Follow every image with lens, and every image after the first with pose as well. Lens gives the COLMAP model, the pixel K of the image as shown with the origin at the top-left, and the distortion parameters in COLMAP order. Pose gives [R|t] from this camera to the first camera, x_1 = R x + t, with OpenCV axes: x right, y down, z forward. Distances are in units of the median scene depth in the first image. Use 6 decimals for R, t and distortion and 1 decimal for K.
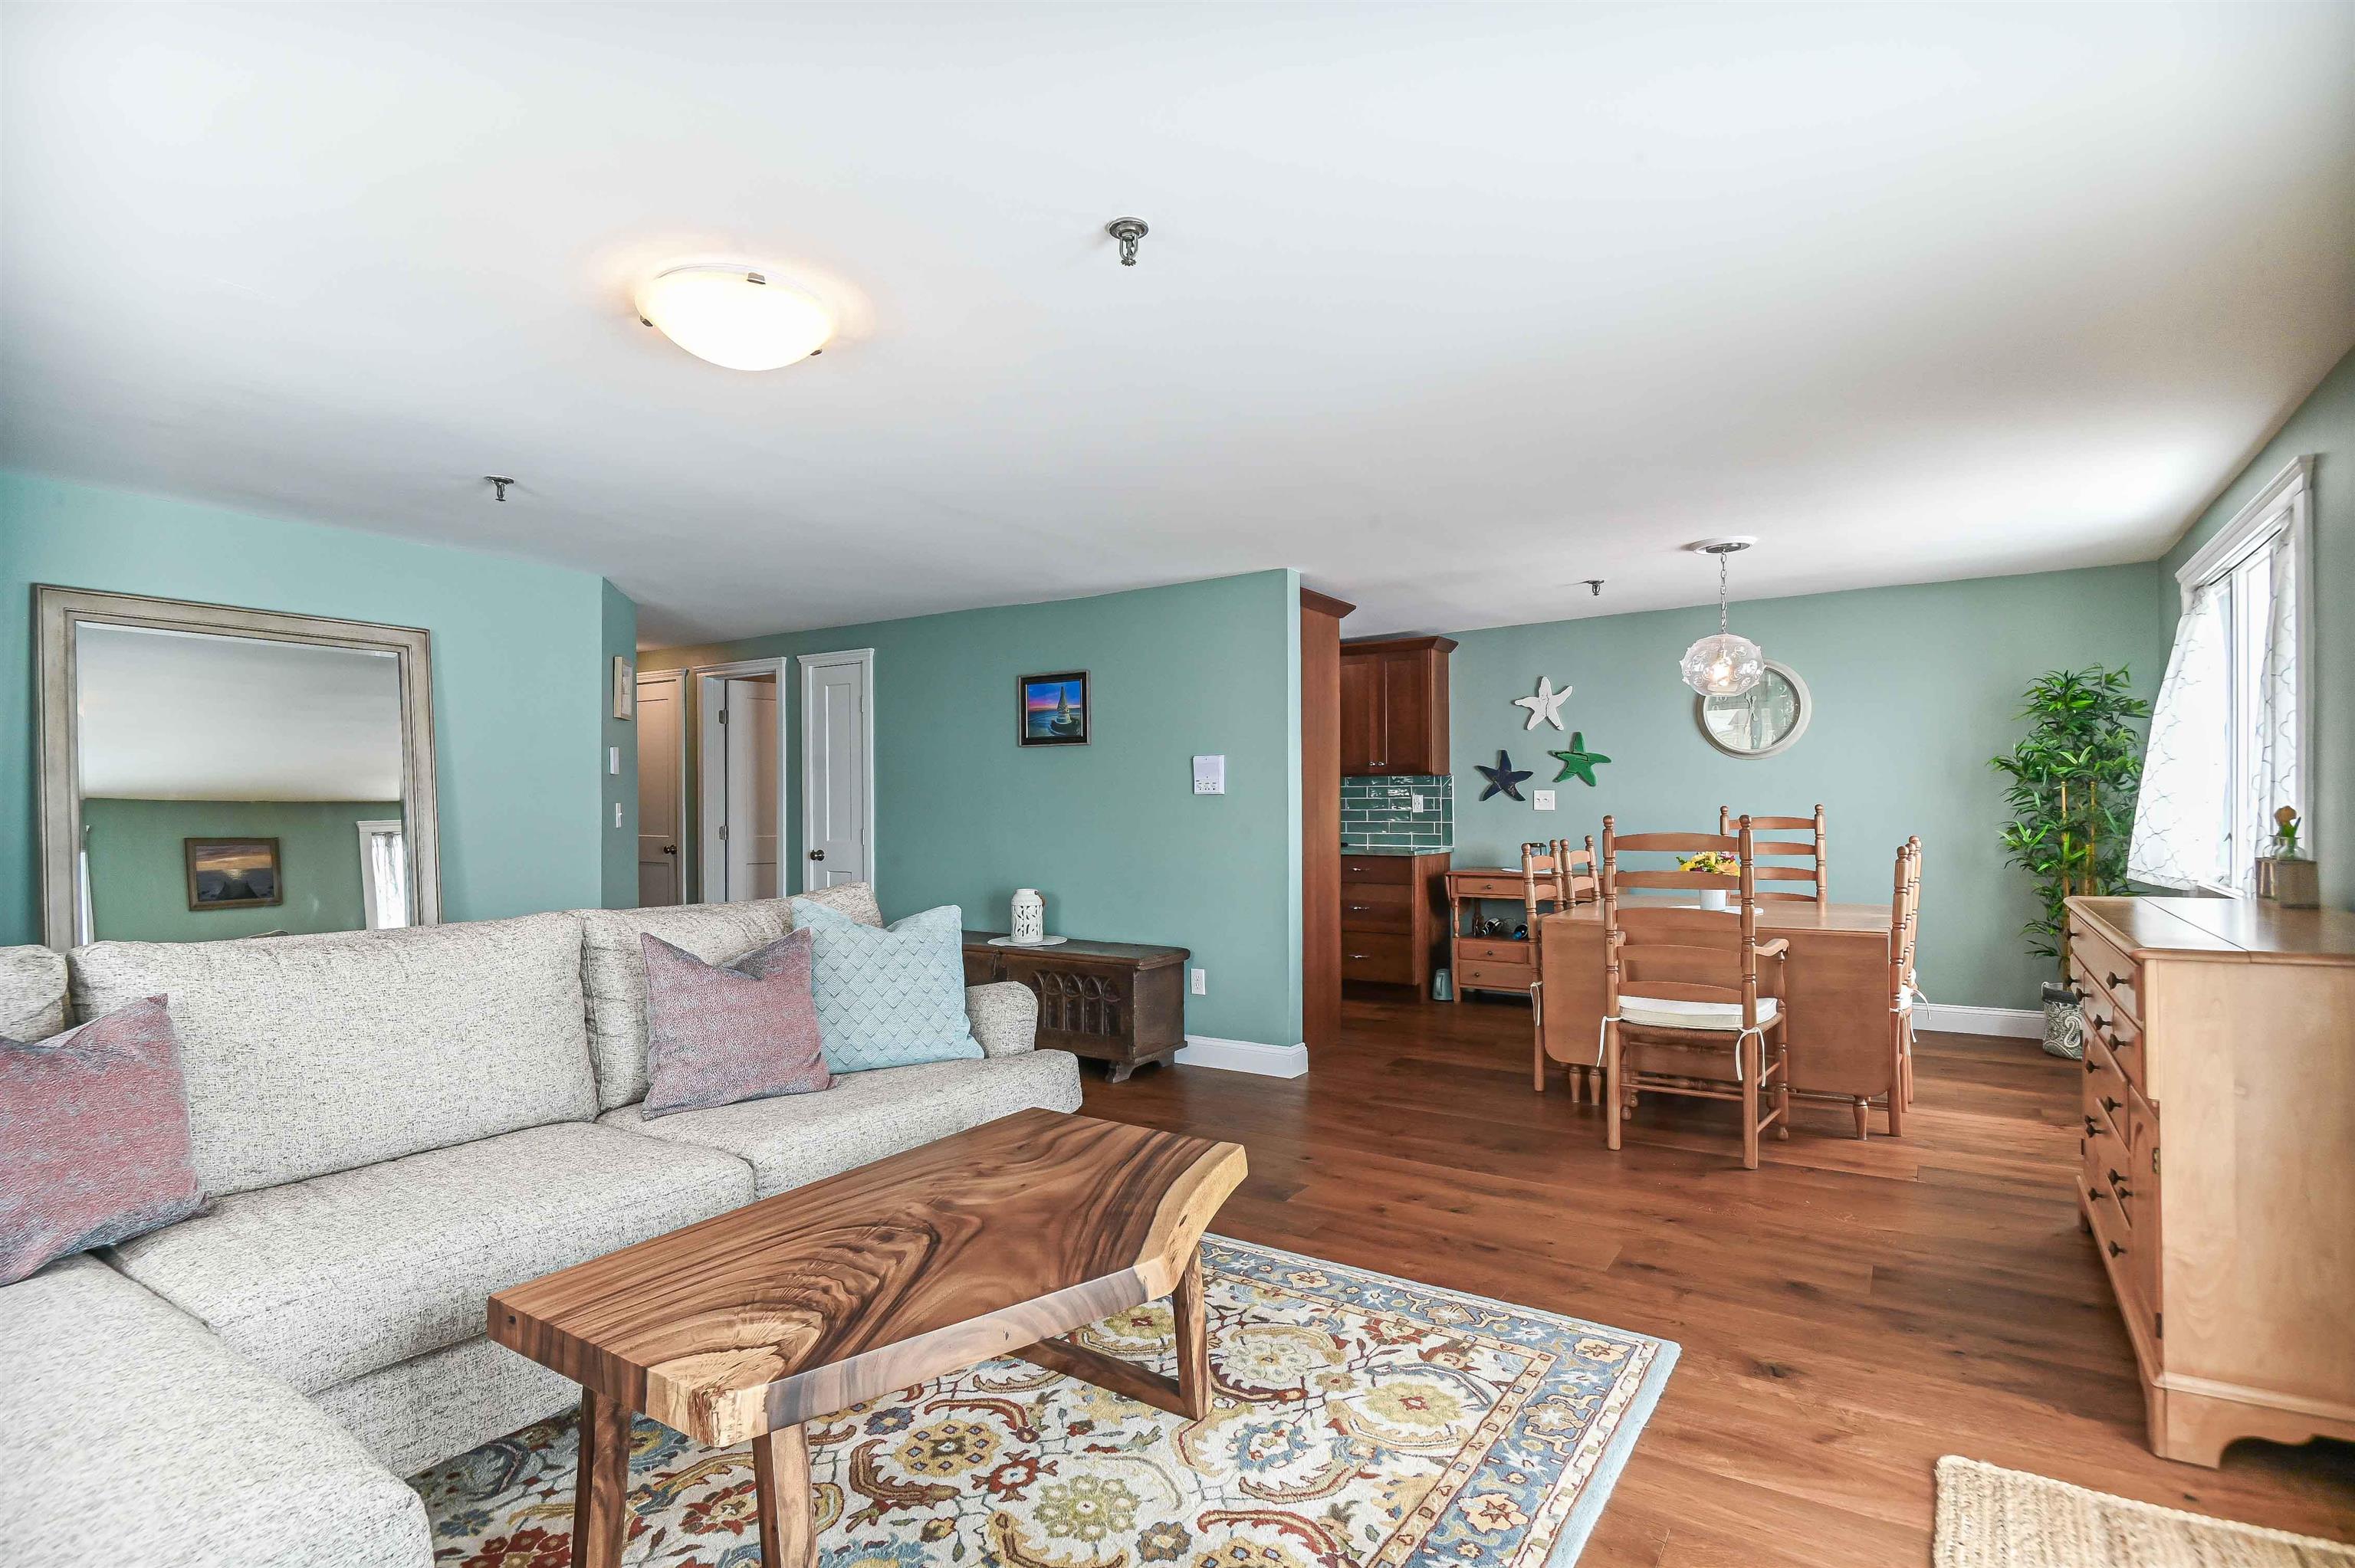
lens RADIAL K [[1141.4, 0, 1160.2], [0, 1141.4, 801.5], [0, 0, 1]] dist [0.013716, -0.018564]
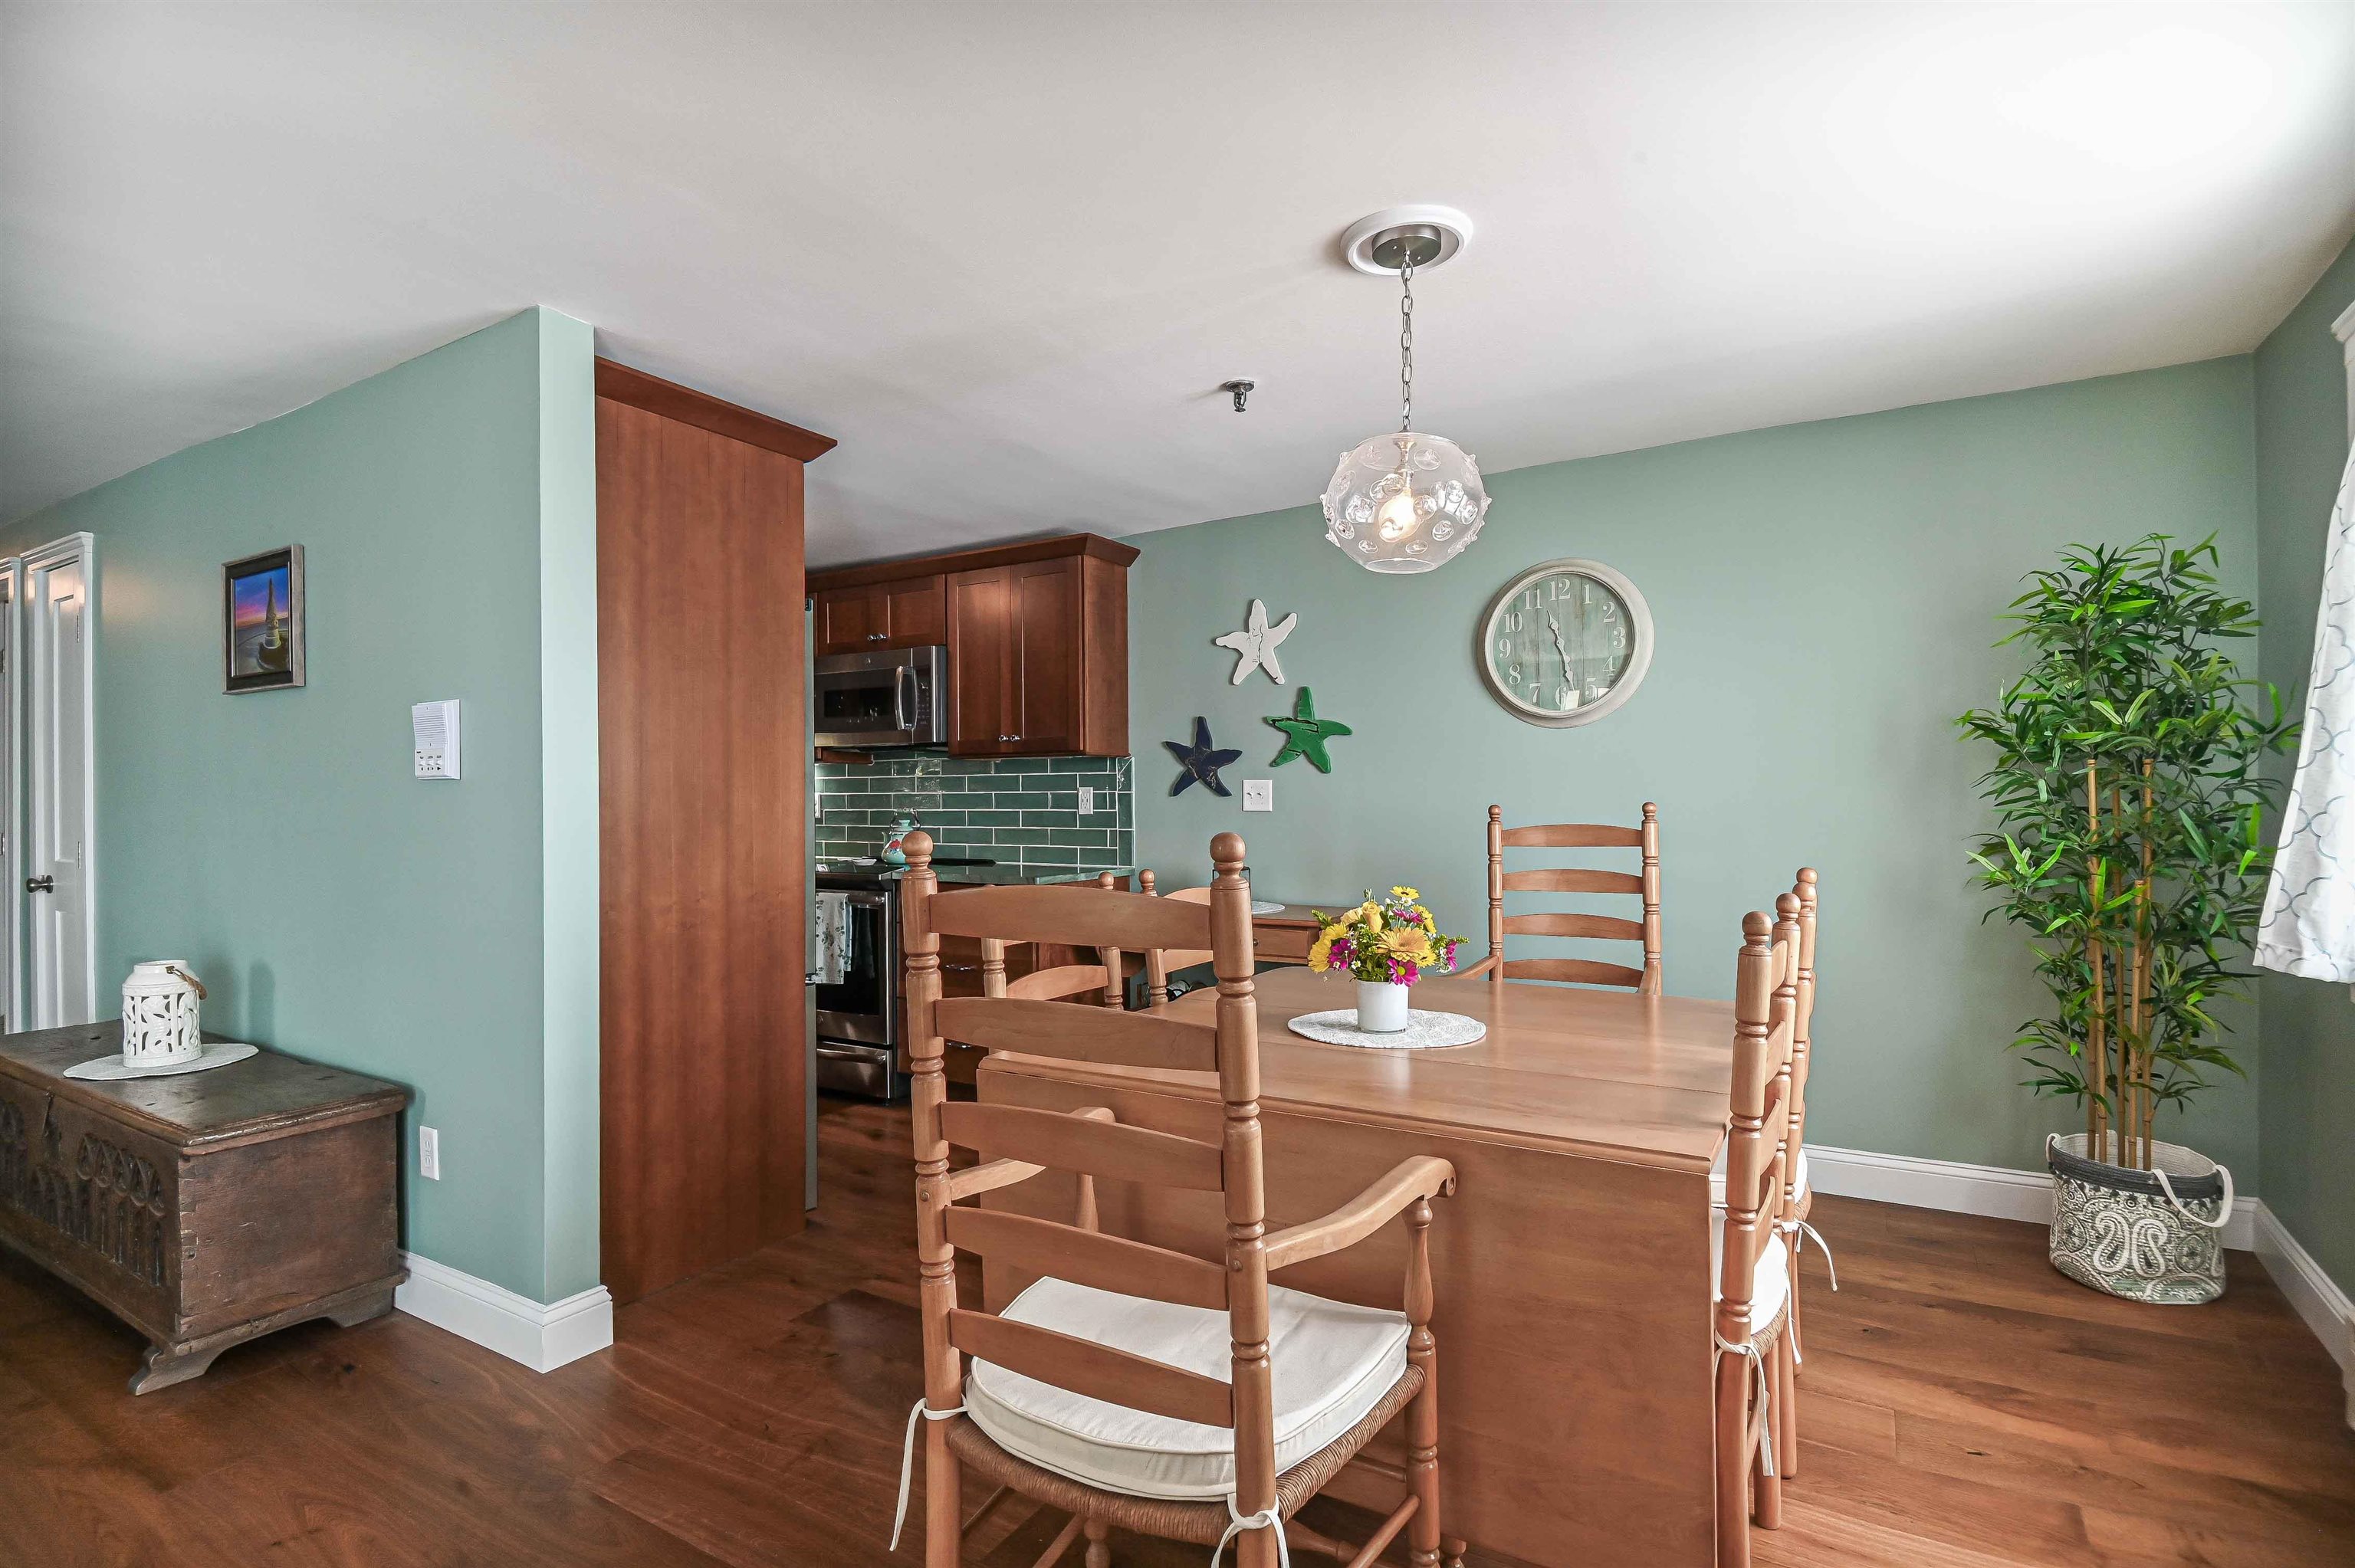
lens RADIAL K [[1141.4, 0, 1163.8], [0, 1141.4, 799.8], [0, 0, 1]] dist [0.013716, -0.018564]
pose [[0.999166, 0.002105, 0.040786, 0.340109], [-0.002092, 0.999998, -0.000355, 0.002144], [-0.040786, 0.000269, 0.999168, 0.489261]]
